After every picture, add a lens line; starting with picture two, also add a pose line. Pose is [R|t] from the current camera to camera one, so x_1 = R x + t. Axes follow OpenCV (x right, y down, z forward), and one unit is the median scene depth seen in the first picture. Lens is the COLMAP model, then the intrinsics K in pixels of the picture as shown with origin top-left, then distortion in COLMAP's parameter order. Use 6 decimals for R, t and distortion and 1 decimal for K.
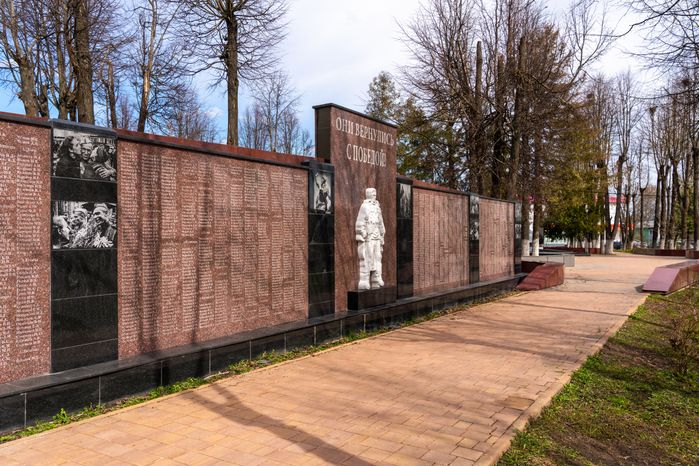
lens RADIAL K [[565.0, 0, 349.6], [0, 565.0, 230.0], [0, 0, 1]] dist [-0.001703, 0.000125]
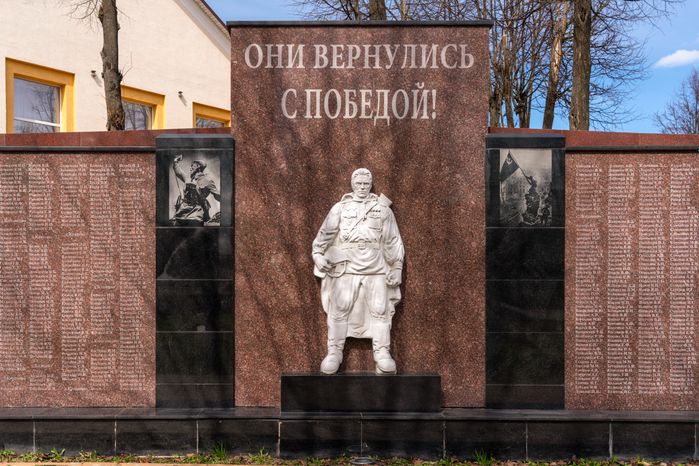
lens RADIAL K [[673.8, 0, 349.7], [0, 673.8, 238.5], [0, 0, 1]] dist [-0.007445, 0.000000]
pose [[0.529198, 0.003978, -0.848489, 0.591094], [0.006340, 0.999943, 0.008643, -0.021533], [0.848475, -0.009953, 0.529143, 0.766573]]
